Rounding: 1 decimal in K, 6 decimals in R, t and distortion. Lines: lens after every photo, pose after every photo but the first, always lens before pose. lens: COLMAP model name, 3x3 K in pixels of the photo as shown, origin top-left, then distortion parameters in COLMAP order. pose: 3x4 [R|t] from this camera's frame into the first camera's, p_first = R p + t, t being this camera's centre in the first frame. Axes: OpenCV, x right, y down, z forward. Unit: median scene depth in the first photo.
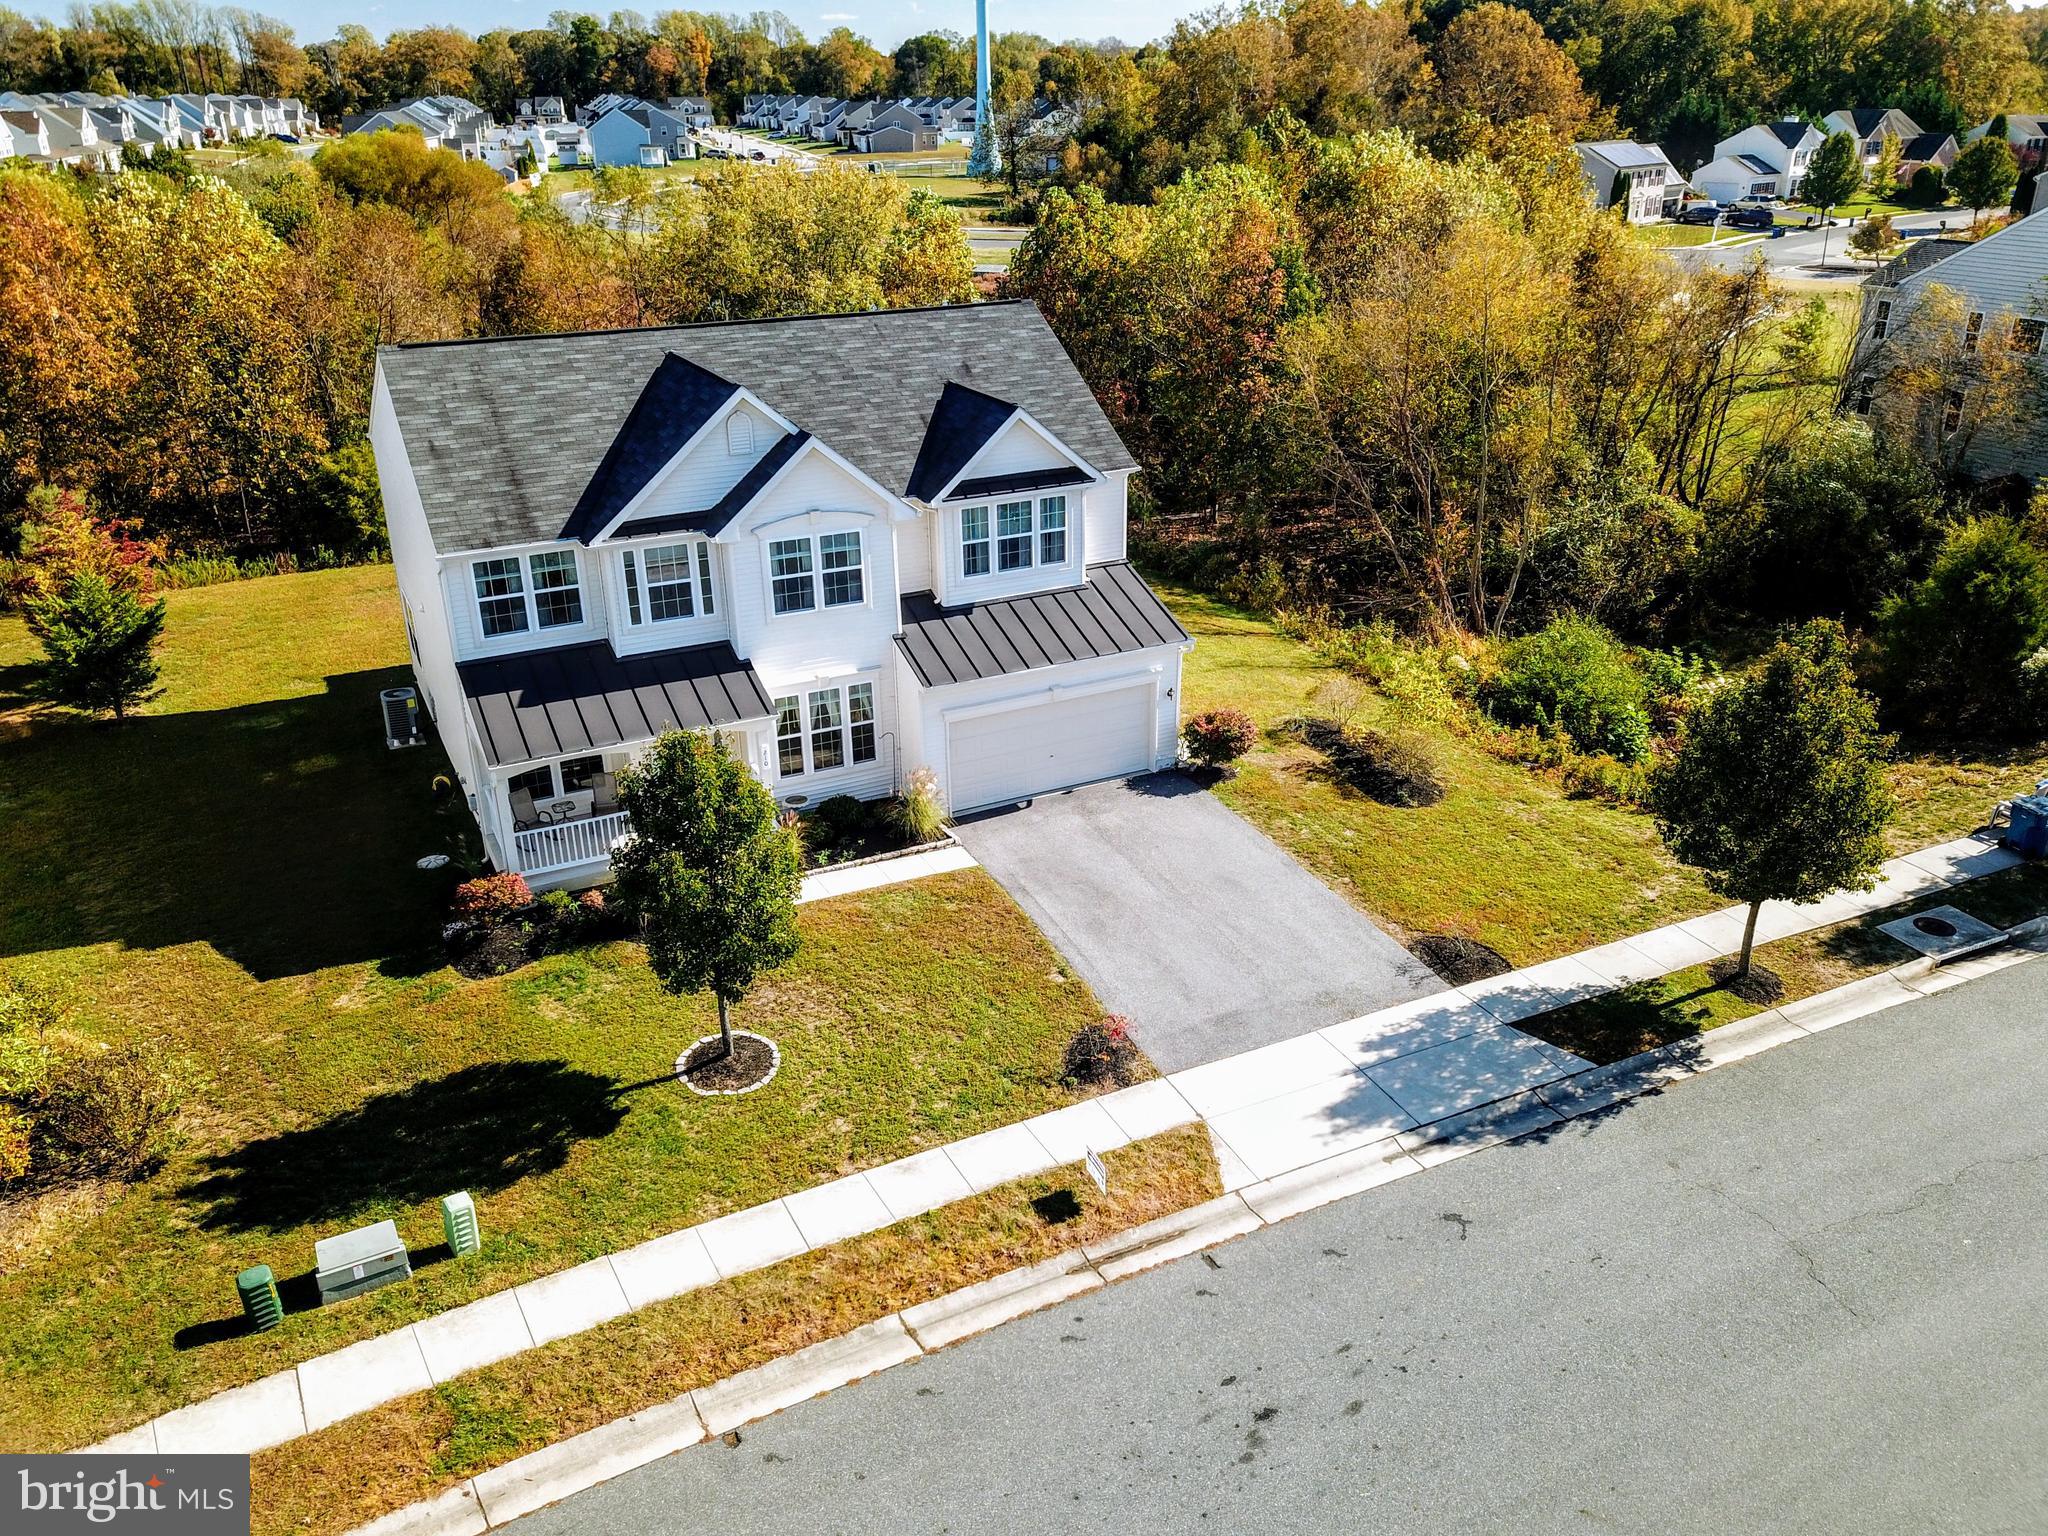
lens RADIAL K [[1555.6, 0, 1048.2], [0, 1555.6, 770.5], [0, 0, 1]] dist [0.021473, -0.011946]
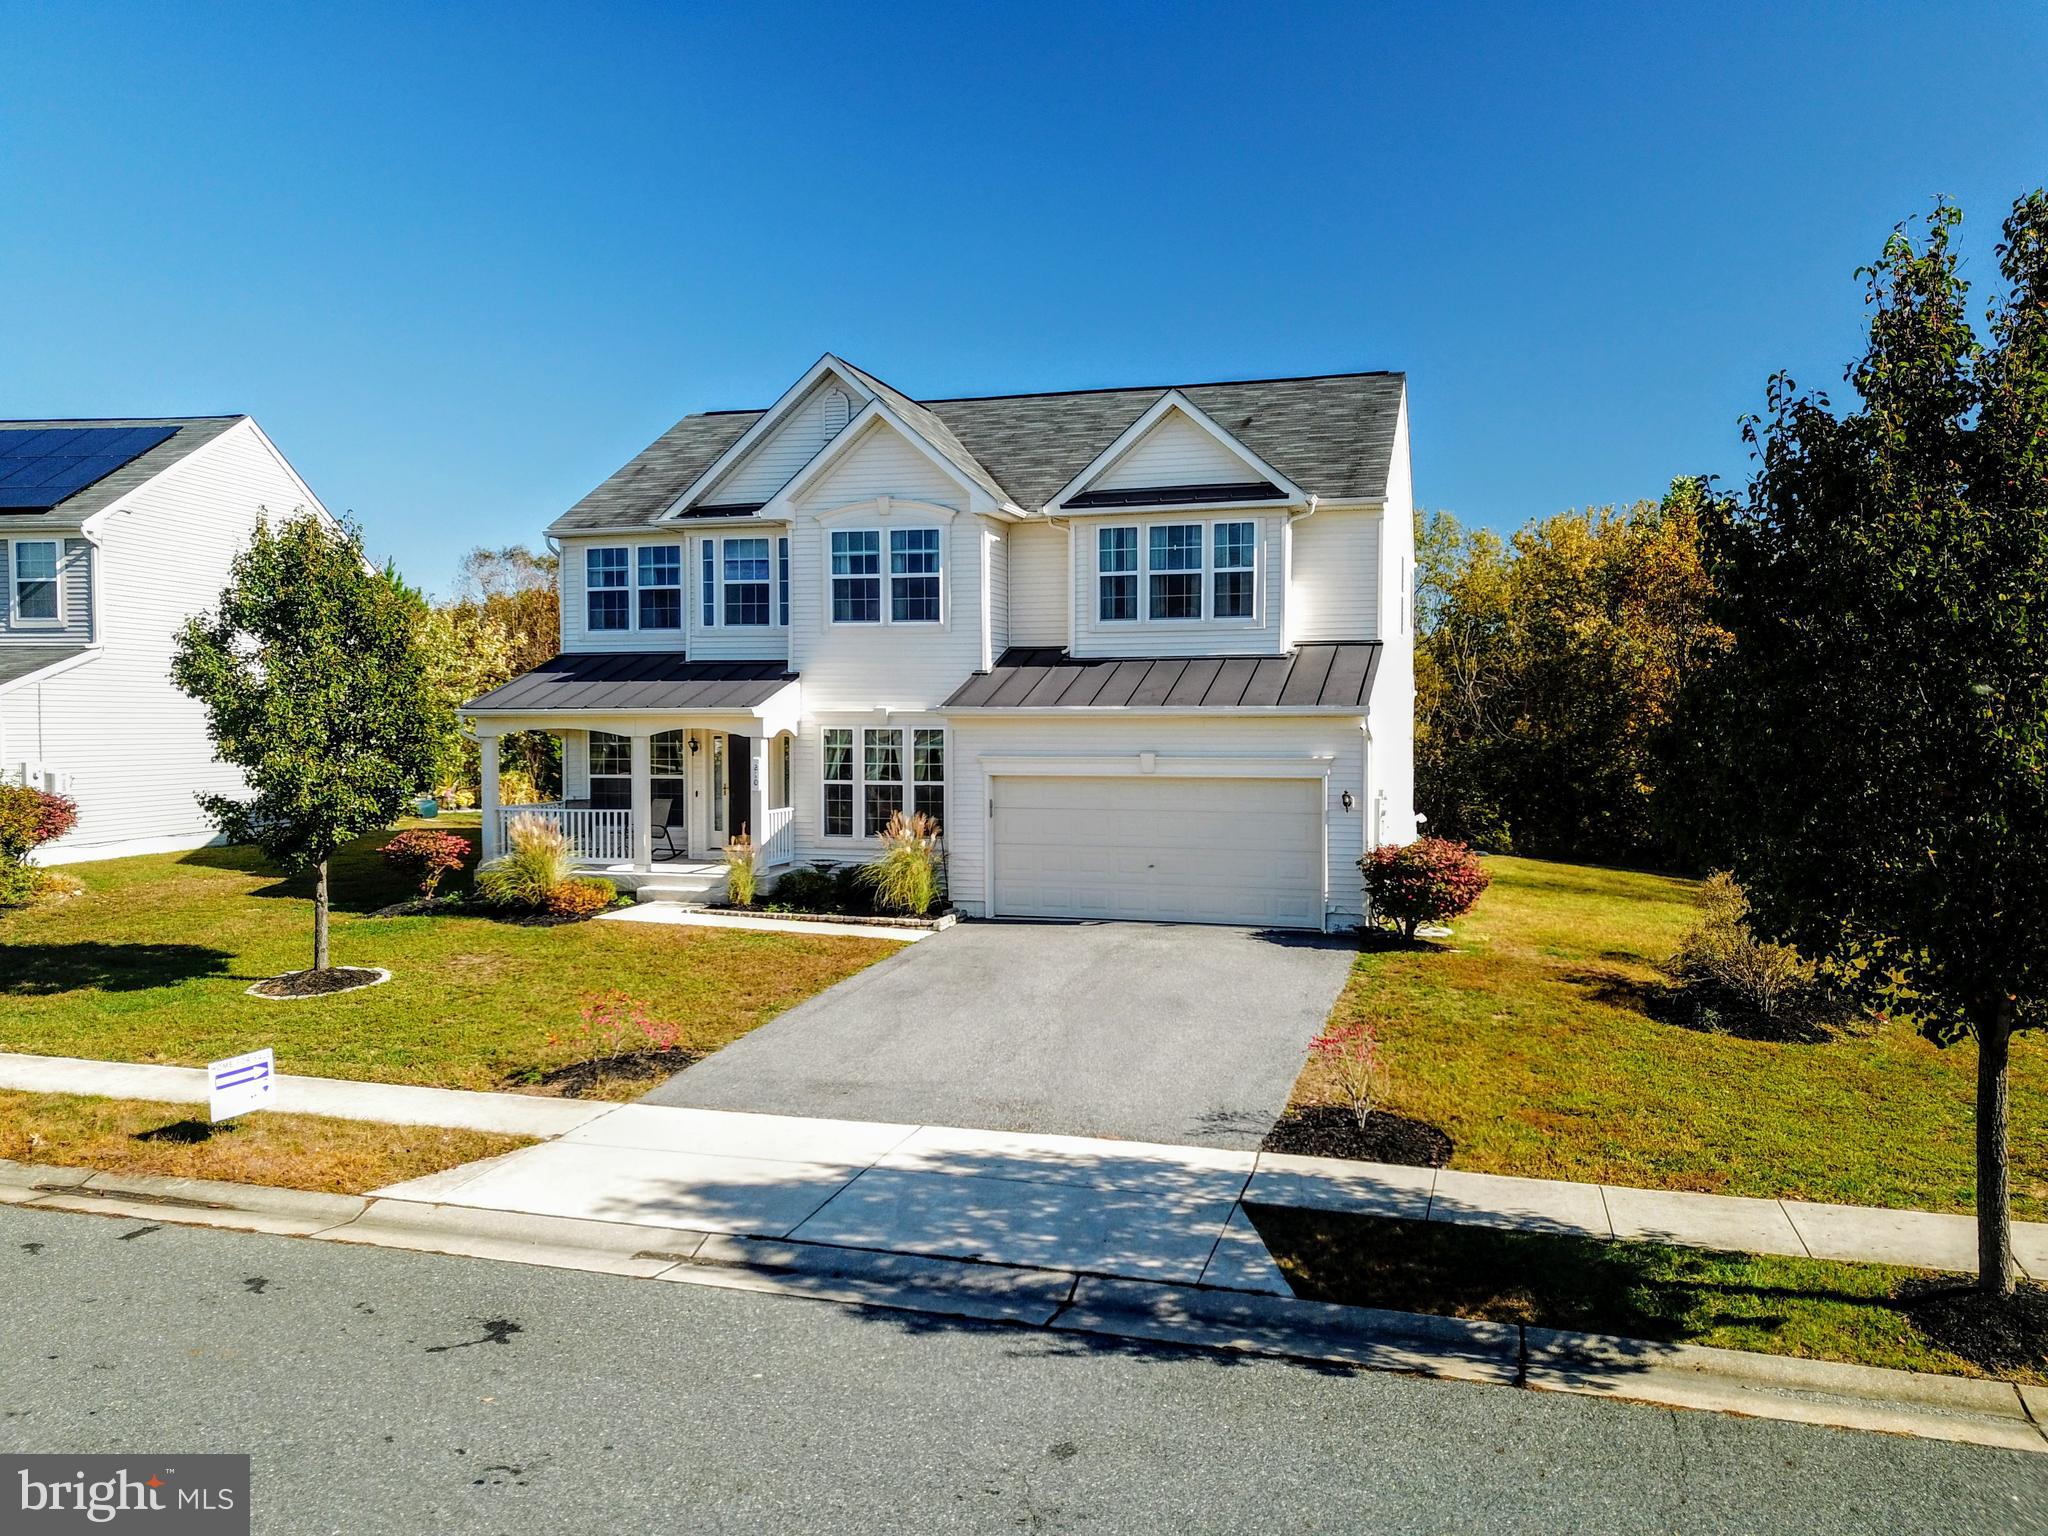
lens RADIAL K [[1555.6, 0, 1049.7], [0, 1555.6, 768.0], [0, 0, 1]] dist [0.021473, -0.011946]
pose [[0.730633, 0.028767, -0.682165, 0.506822], [-0.281536, 0.922913, -0.262620, 0.166389], [0.622024, 0.383932, 0.682409, 0.574671]]
